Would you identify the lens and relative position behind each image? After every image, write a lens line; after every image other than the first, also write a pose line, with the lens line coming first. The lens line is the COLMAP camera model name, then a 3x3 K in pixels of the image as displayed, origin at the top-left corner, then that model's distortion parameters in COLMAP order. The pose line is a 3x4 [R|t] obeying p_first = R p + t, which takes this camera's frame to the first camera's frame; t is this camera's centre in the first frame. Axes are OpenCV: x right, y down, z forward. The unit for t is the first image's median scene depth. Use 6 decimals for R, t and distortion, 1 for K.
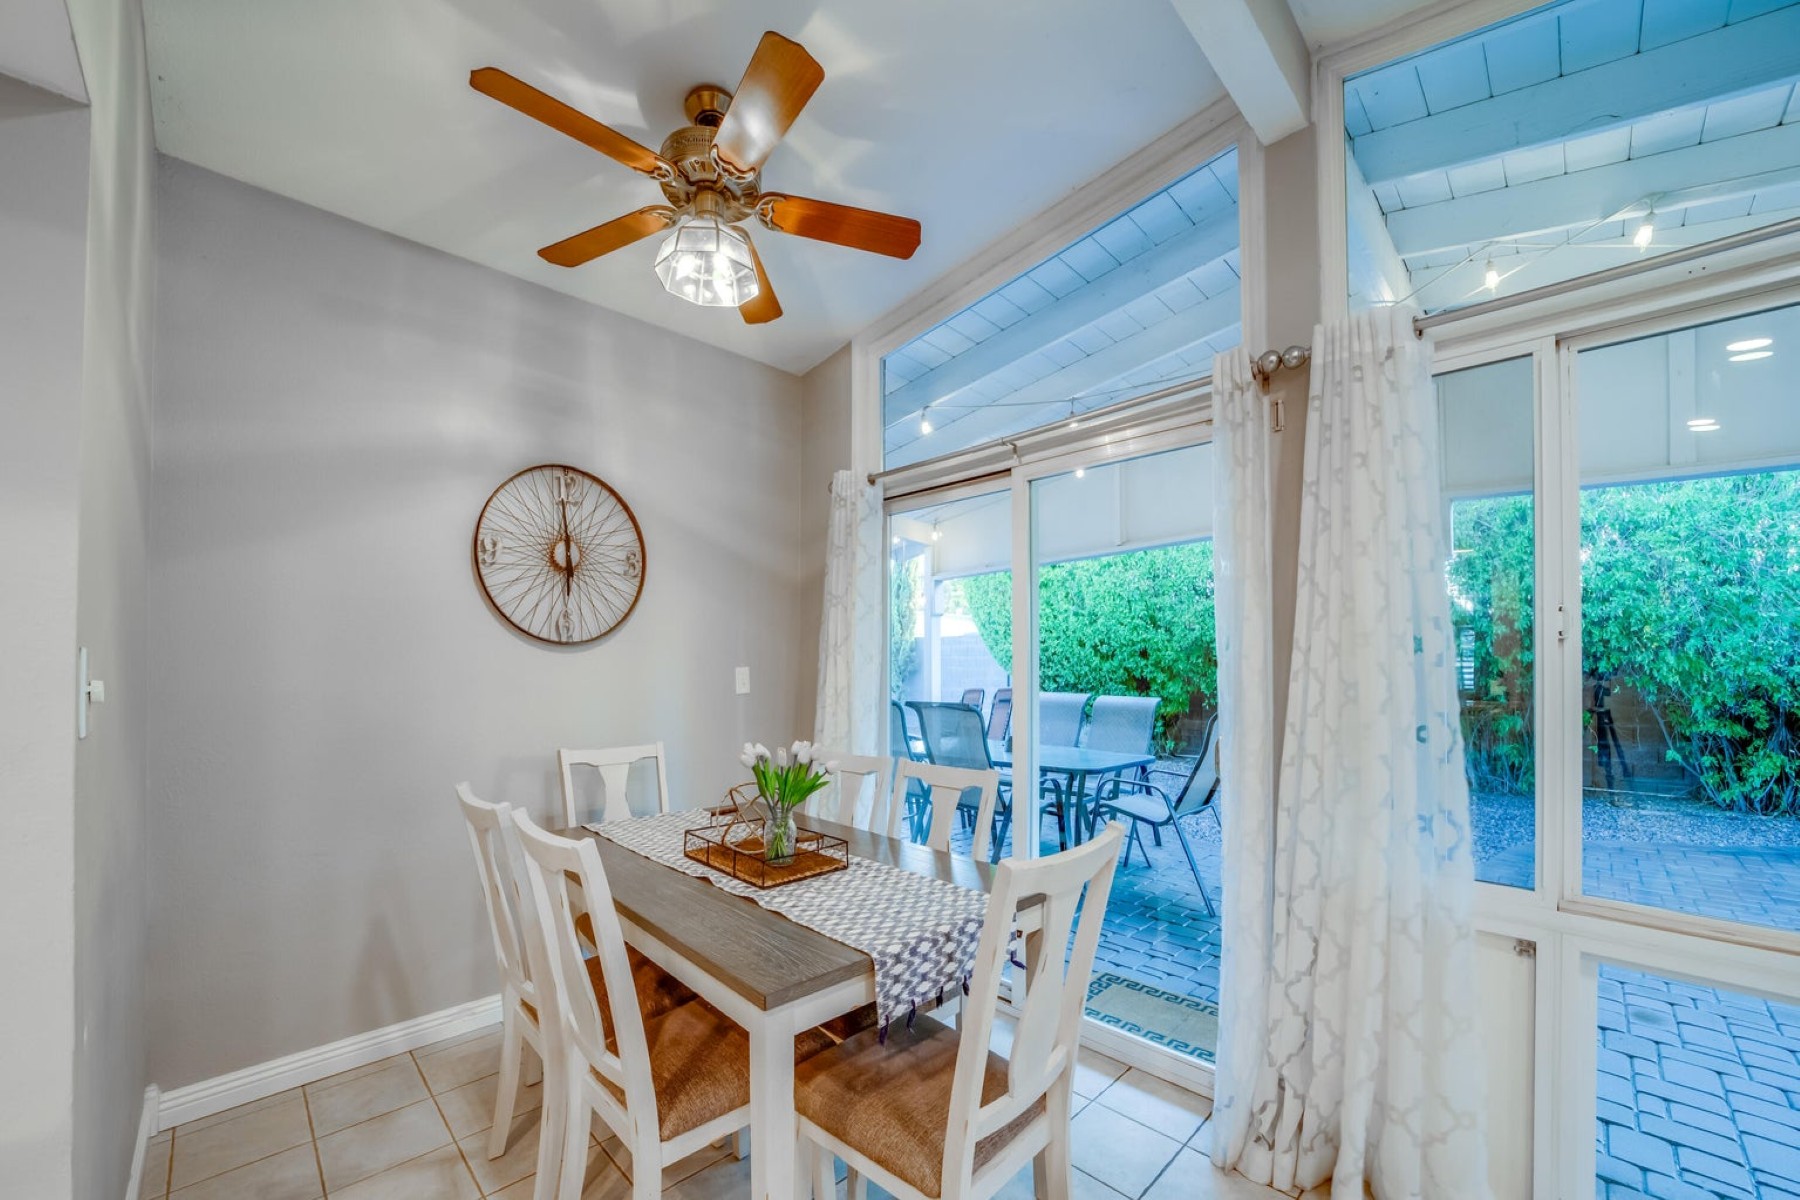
lens RADIAL K [[690.8, 0, 887.8], [0, 690.8, 650.5], [0, 0, 1]] dist [-0.008431, 0.000103]
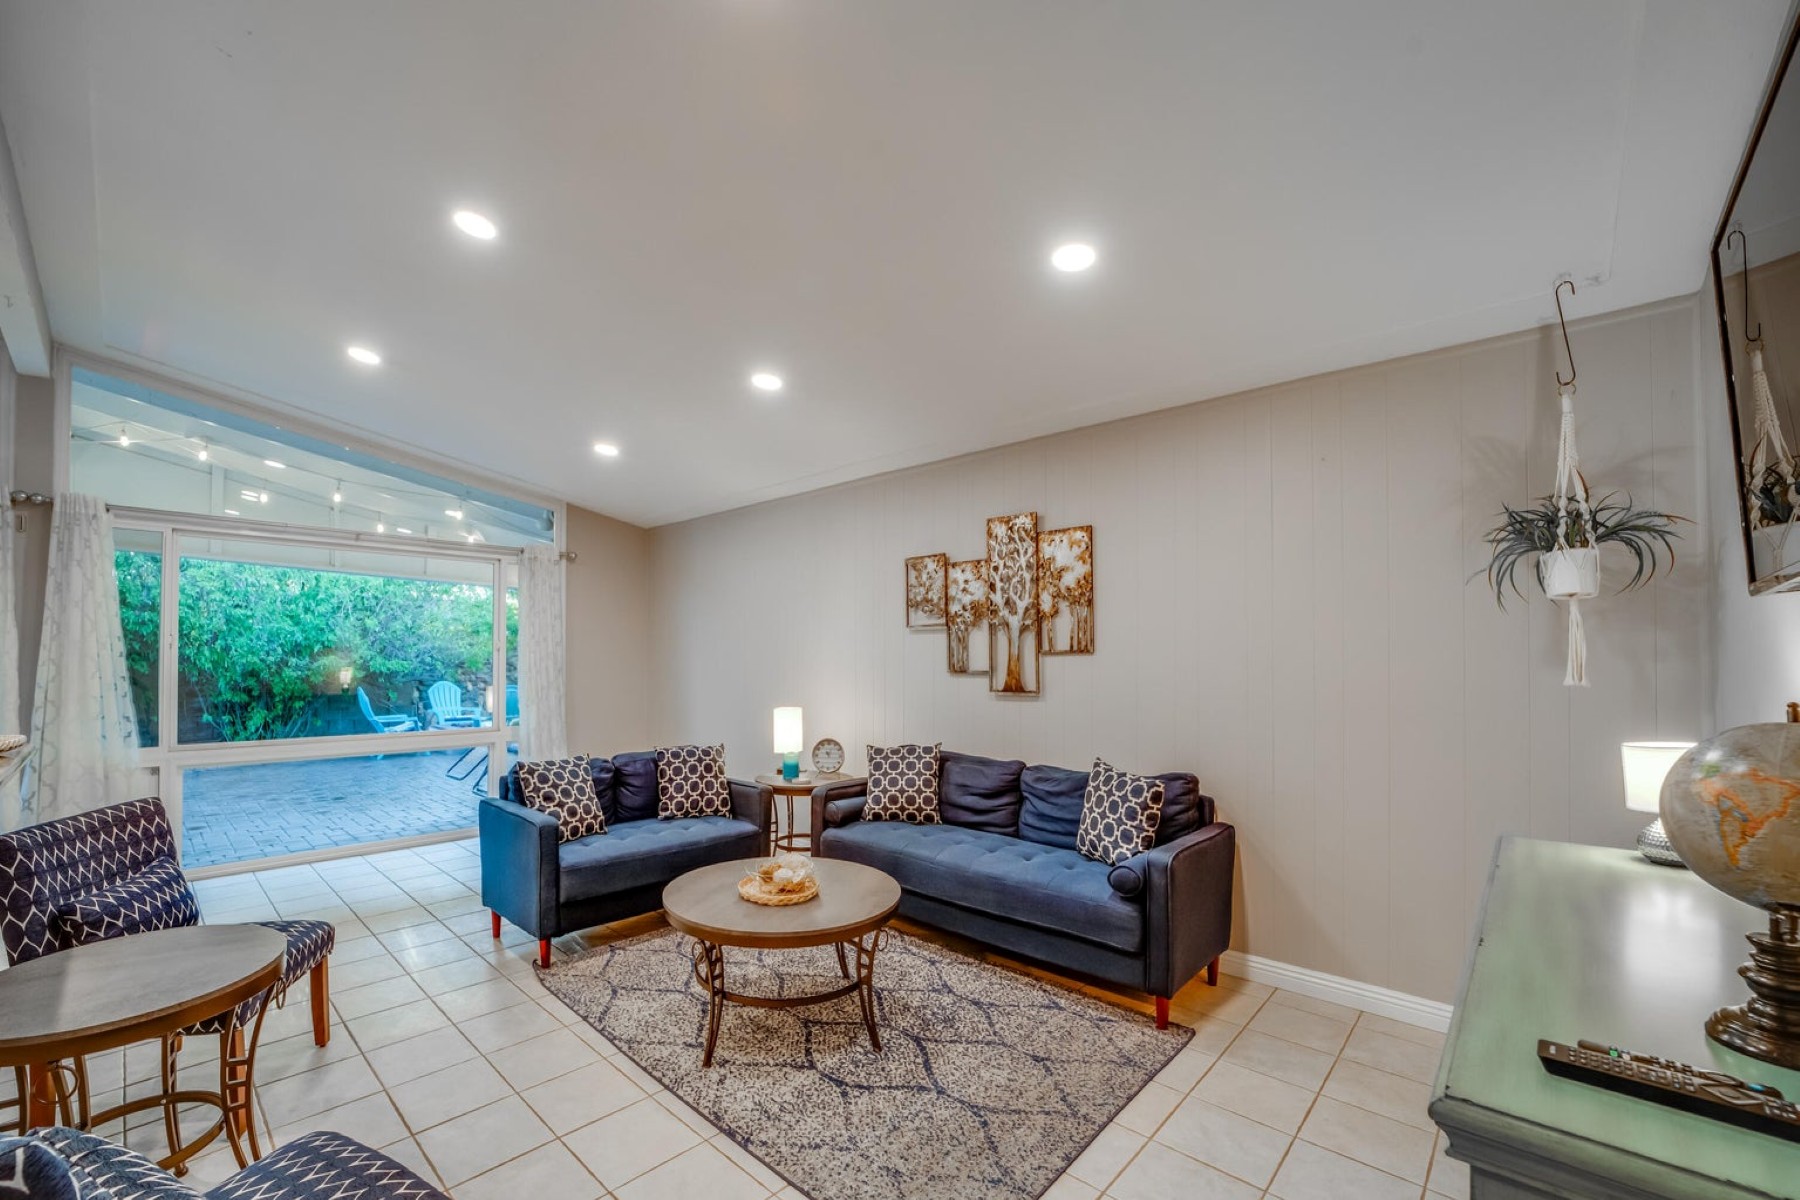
lens RADIAL K [[731.1, 0, 839.1], [0, 731.1, 650.5], [0, 0, 1]] dist [-0.001805, -0.000106]
pose [[0.003698, 0.002206, 0.999991, -0.926515], [-0.020246, 0.999793, -0.002131, -0.033404], [-0.999788, -0.020238, 0.003742, -0.807391]]
